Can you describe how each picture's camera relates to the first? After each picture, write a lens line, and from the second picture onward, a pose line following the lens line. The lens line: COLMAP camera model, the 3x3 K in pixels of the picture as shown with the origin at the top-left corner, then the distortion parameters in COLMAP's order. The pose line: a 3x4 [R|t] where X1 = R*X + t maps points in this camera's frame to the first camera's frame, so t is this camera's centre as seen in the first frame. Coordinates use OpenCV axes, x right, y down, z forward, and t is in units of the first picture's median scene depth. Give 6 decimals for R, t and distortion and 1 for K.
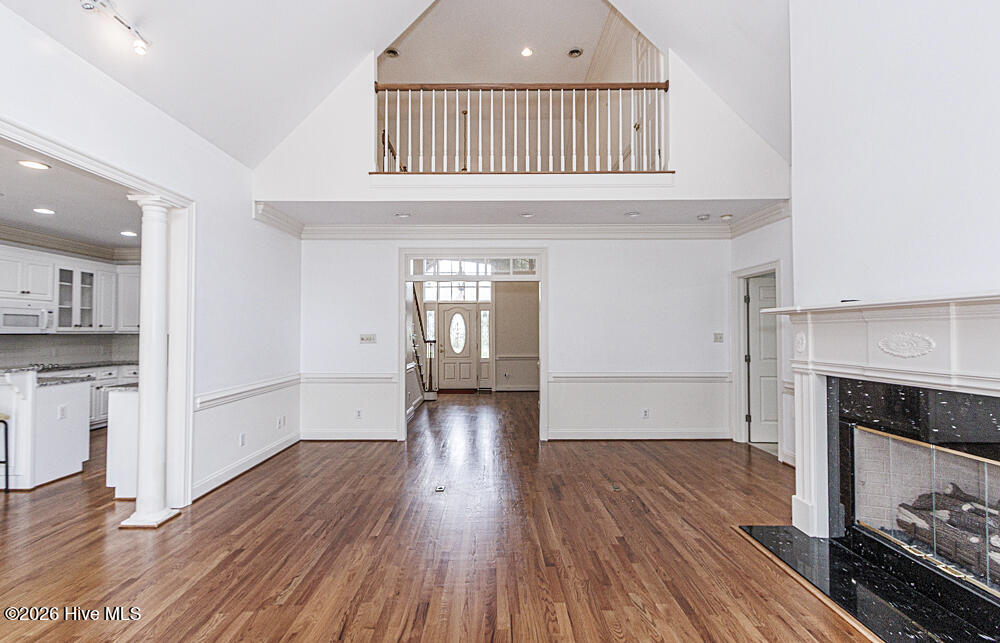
lens RADIAL K [[462.9, 0, 503.2], [0, 462.9, 311.0], [0, 0, 1]] dist [0.004200, -0.002304]
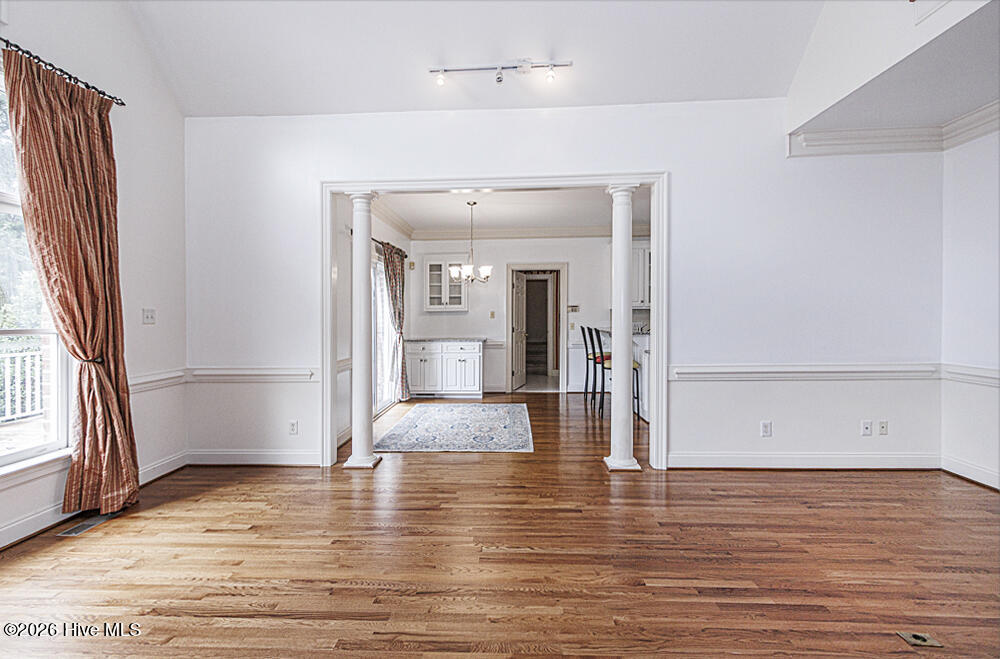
lens RADIAL K [[468.2, 0, 497.2], [0, 468.2, 309.5], [0, 0, 1]] dist [0.003171, -0.000423]
pose [[-0.078764, -0.016687, -0.996754, 0.334379], [0.058974, 0.998031, -0.021368, 0.056243], [0.995147, -0.060465, -0.077625, 0.635230]]
